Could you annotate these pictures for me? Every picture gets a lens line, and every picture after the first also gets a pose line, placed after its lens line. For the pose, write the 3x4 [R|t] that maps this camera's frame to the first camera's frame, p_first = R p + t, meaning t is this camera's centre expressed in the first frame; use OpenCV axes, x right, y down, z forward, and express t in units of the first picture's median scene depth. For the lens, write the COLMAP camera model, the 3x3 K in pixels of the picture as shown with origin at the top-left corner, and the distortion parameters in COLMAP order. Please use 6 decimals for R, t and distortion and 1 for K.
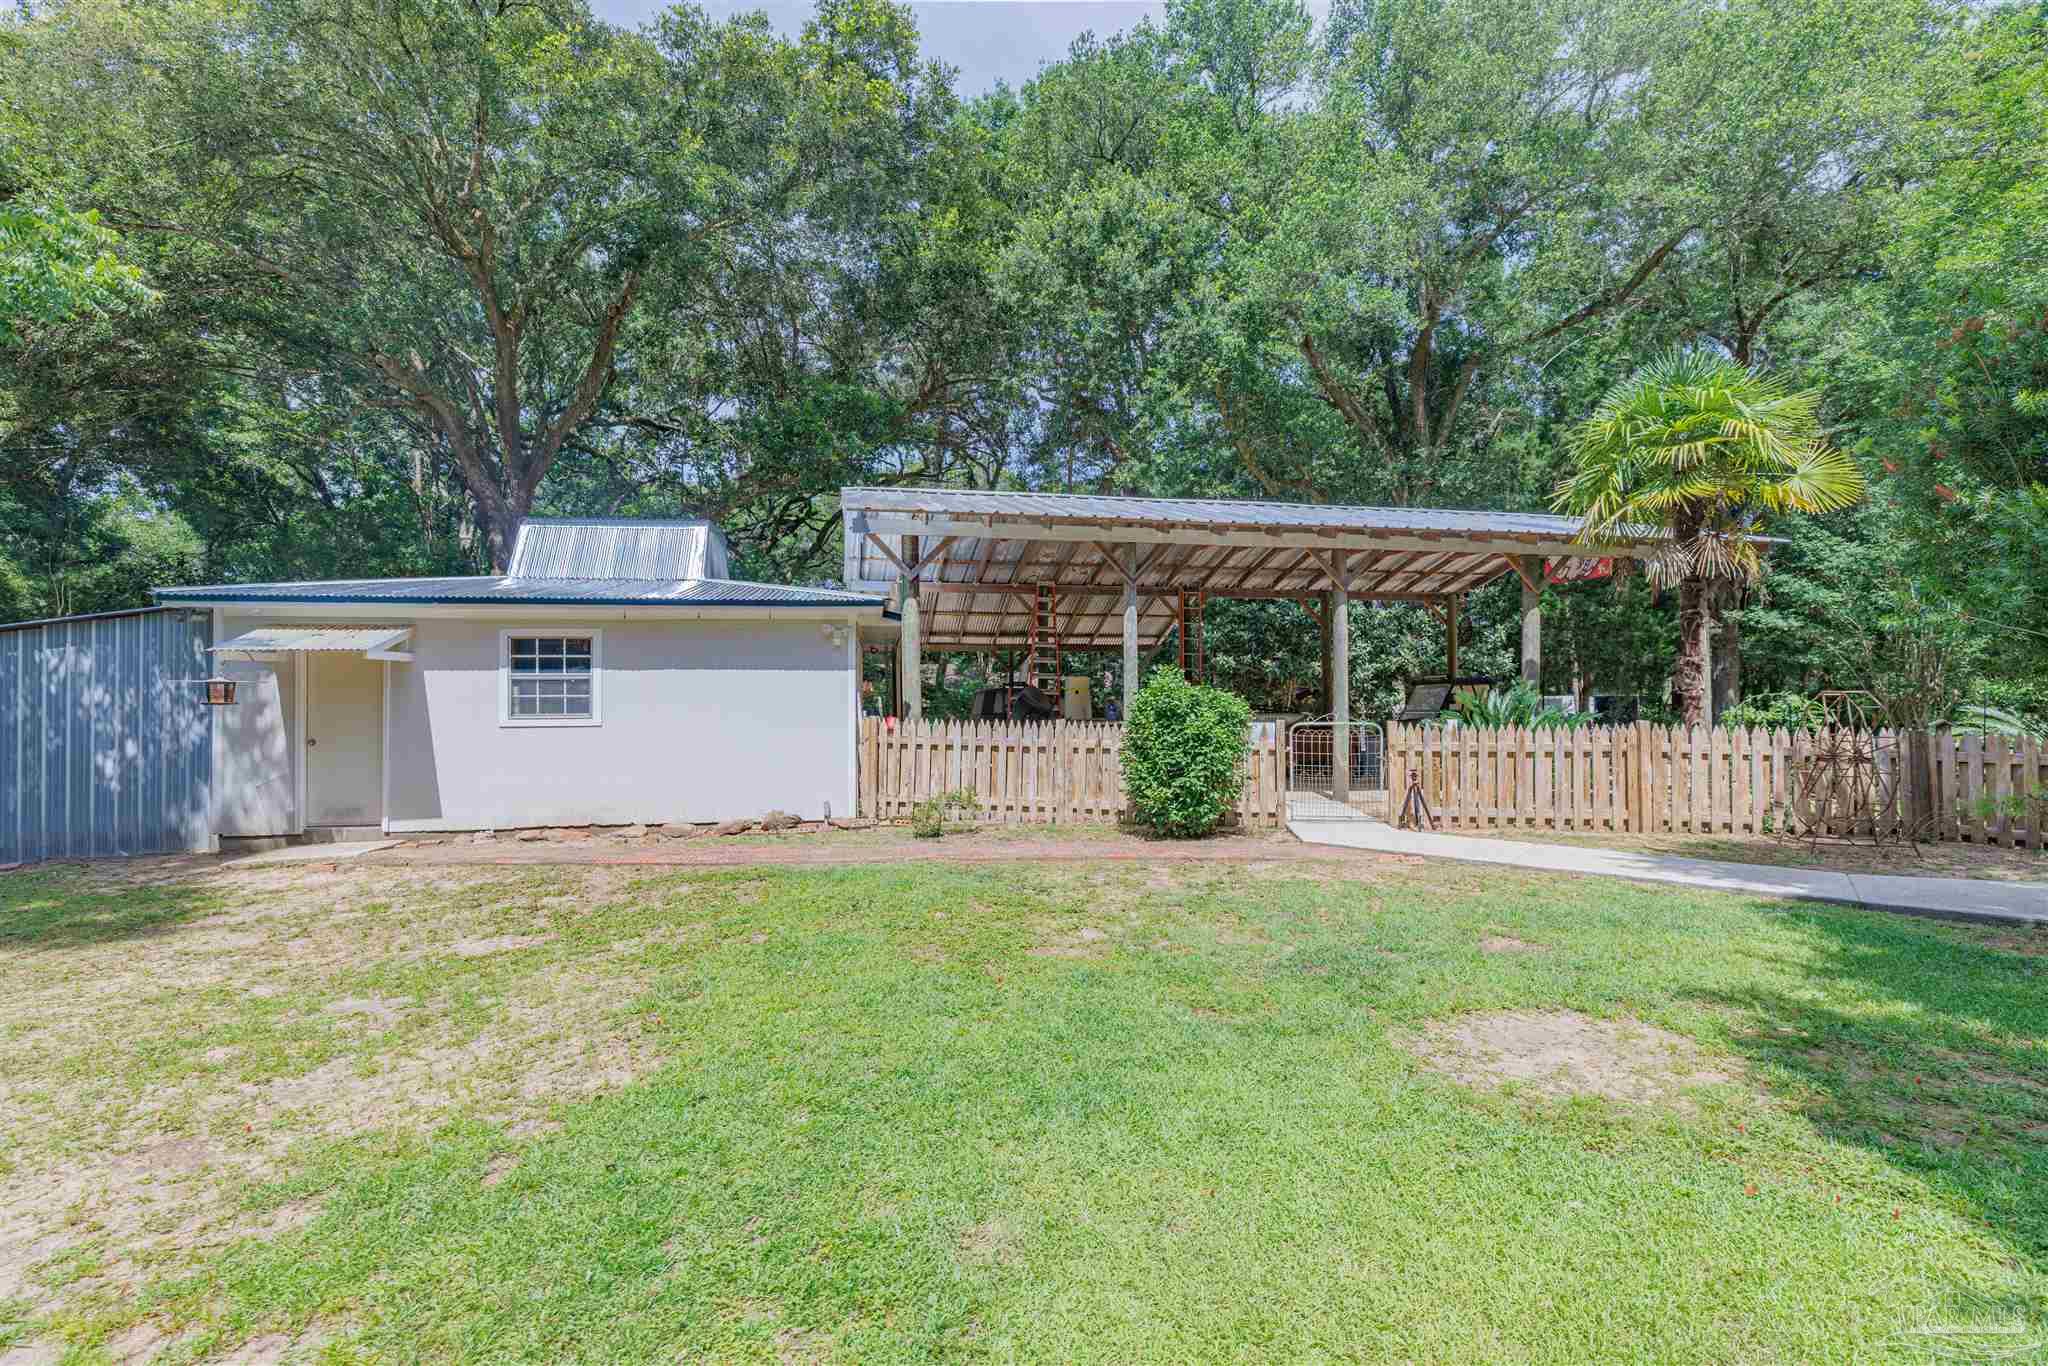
lens RADIAL K [[913.9, 0, 1014.3], [0, 913.9, 674.7], [0, 0, 1]] dist [0.004075, 0.000497]
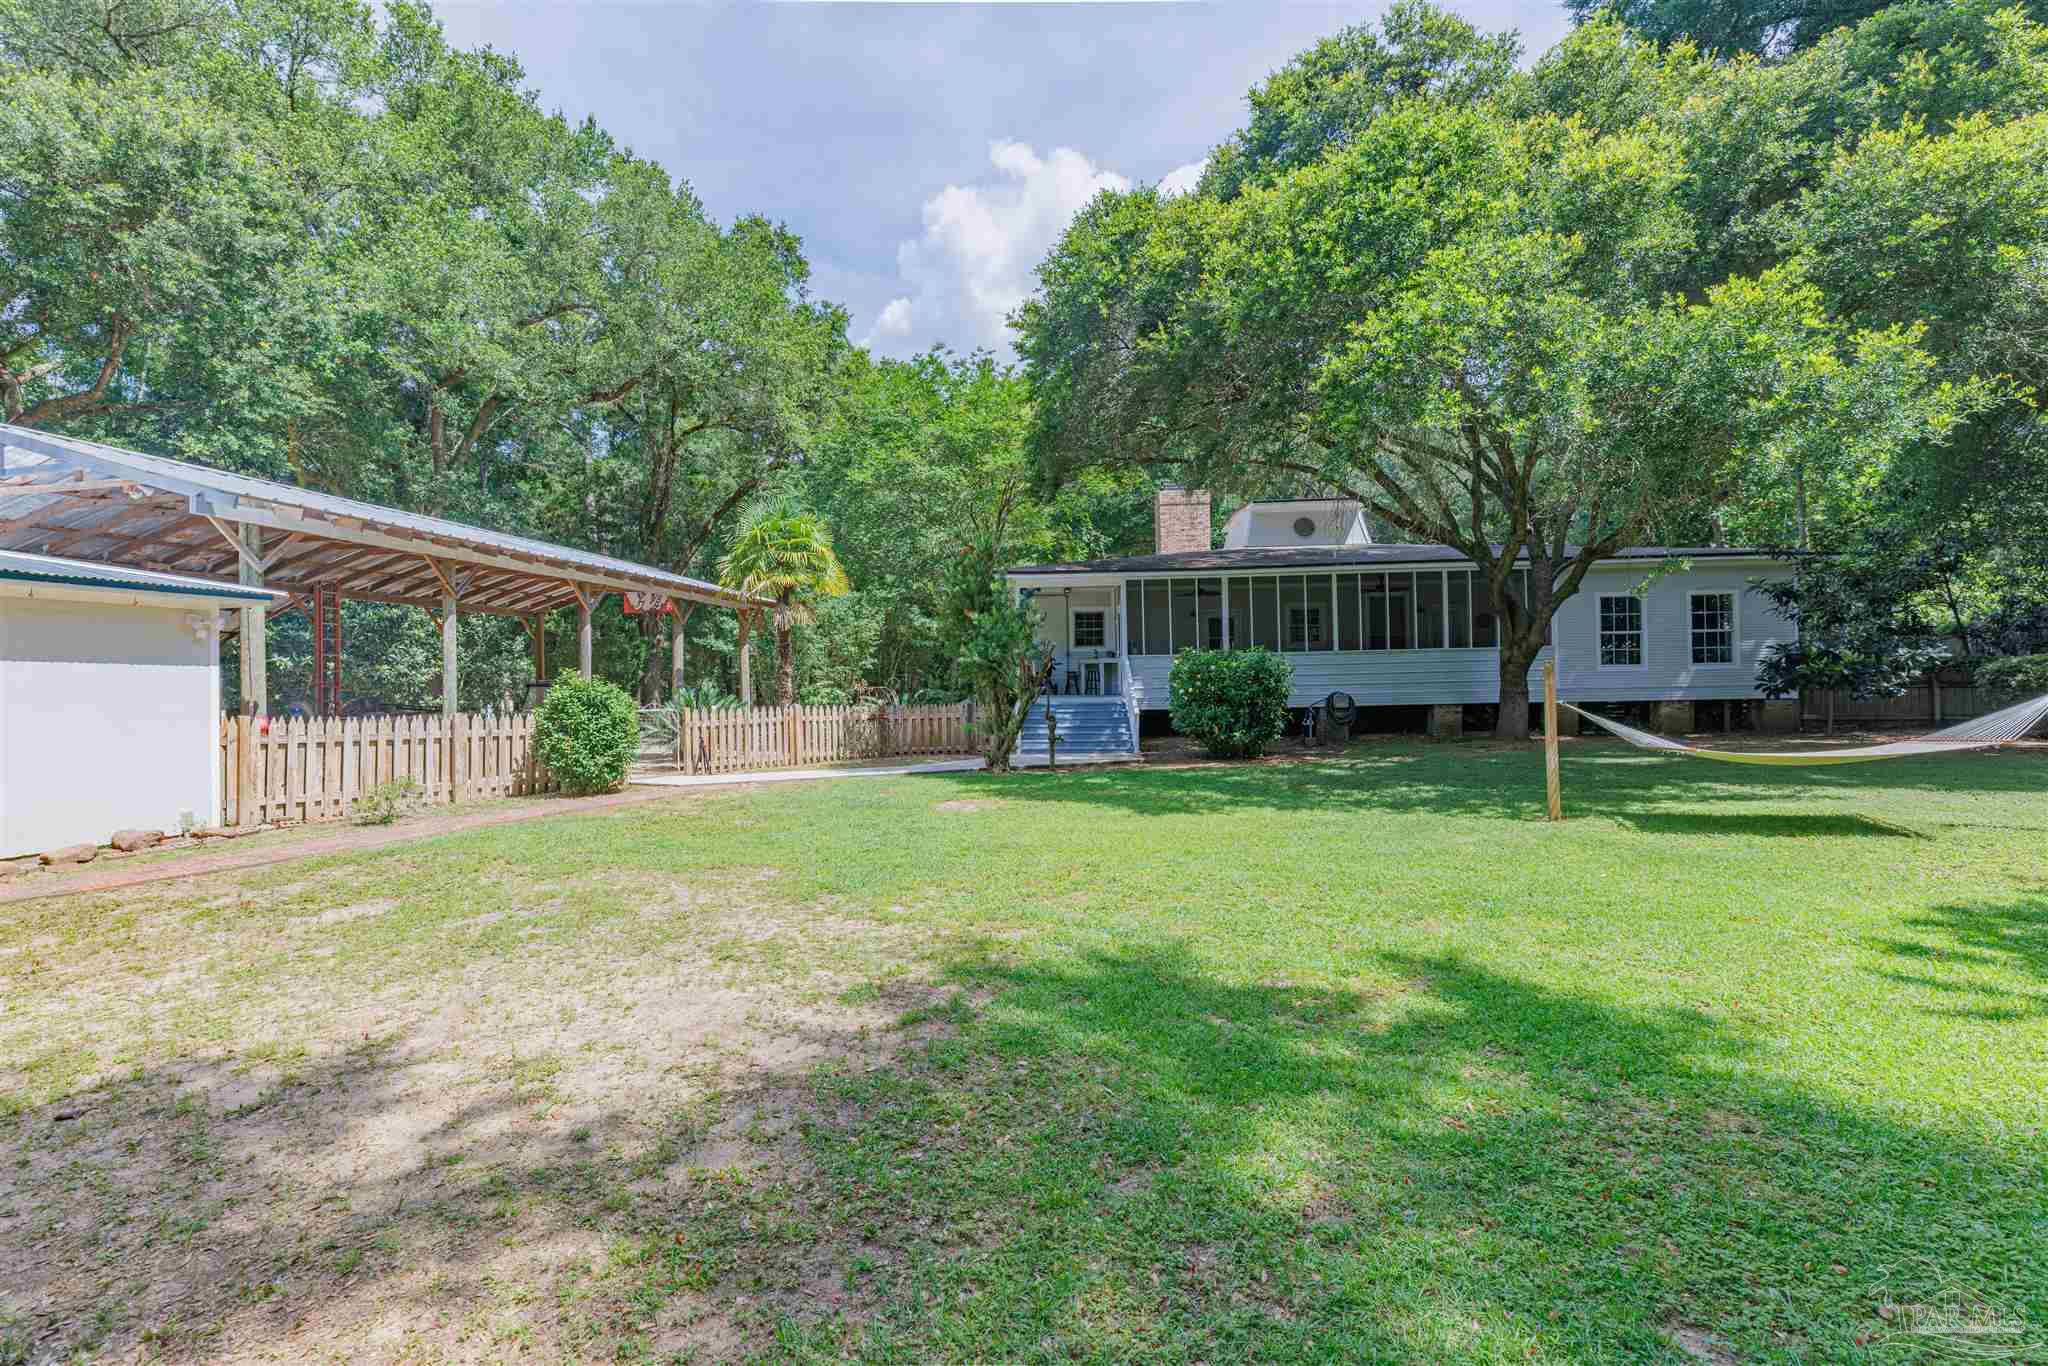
lens RADIAL K [[913.9, 0, 1014.3], [0, 913.9, 674.7], [0, 0, 1]] dist [0.004075, 0.000497]
pose [[0.383119, 0.015931, 0.923562, -0.690971], [-0.007217, 0.999872, -0.014254, 0.011796], [-0.923671, -0.001205, 0.383185, -0.077293]]
